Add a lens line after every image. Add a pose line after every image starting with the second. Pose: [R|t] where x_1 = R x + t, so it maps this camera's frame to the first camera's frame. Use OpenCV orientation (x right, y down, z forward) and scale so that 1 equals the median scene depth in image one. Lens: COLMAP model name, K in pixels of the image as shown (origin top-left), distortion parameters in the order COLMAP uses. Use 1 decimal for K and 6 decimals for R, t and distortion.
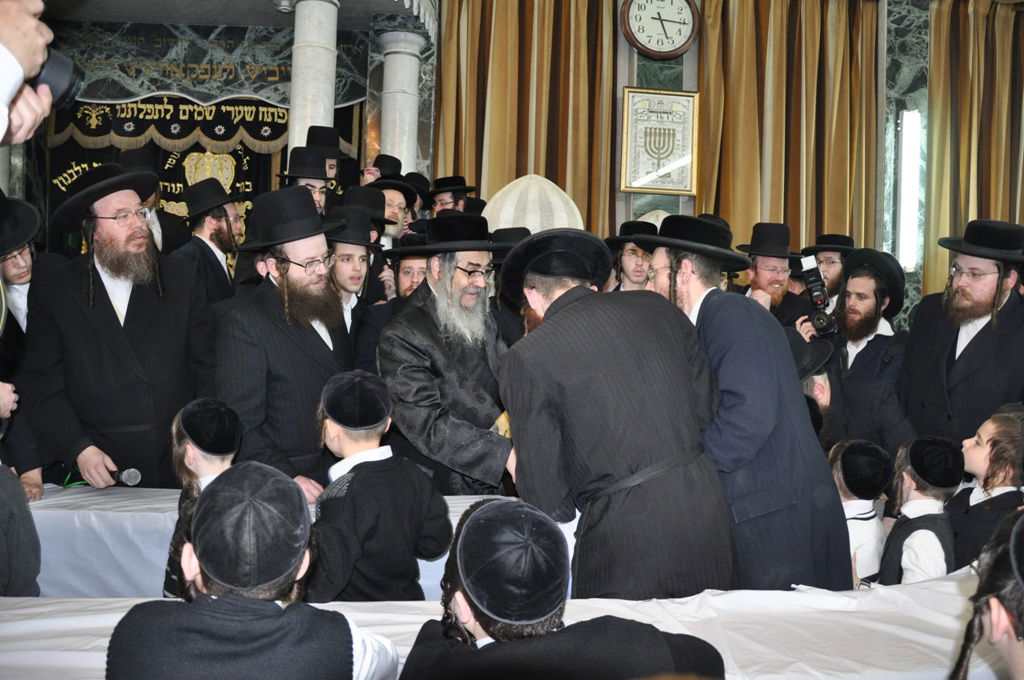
lens RADIAL K [[783.6, 0, 512.0], [0, 783.6, 340.0], [0, 0, 1]] dist [-0.167927, 0.119271]
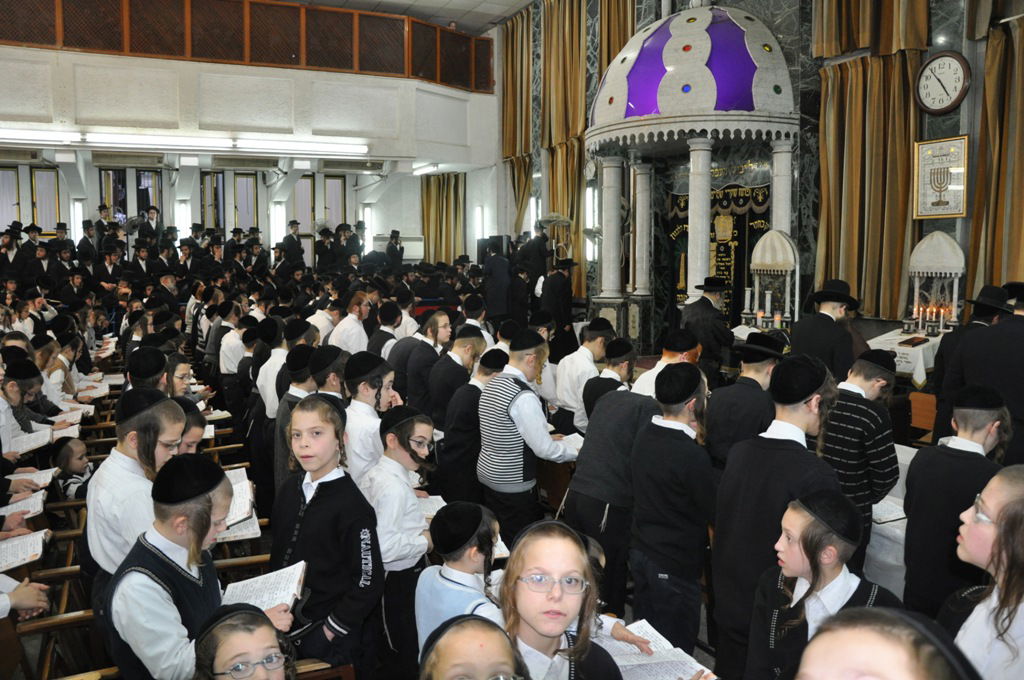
lens RADIAL K [[783.6, 0, 512.0], [0, 783.6, 340.0], [0, 0, 1]] dist [-0.167927, 0.119271]
pose [[0.351852, 0.061219, -0.934052, 1.217200], [-0.020866, 0.998124, 0.057558, -0.041435], [0.935823, -0.000762, 0.352469, -0.148429]]
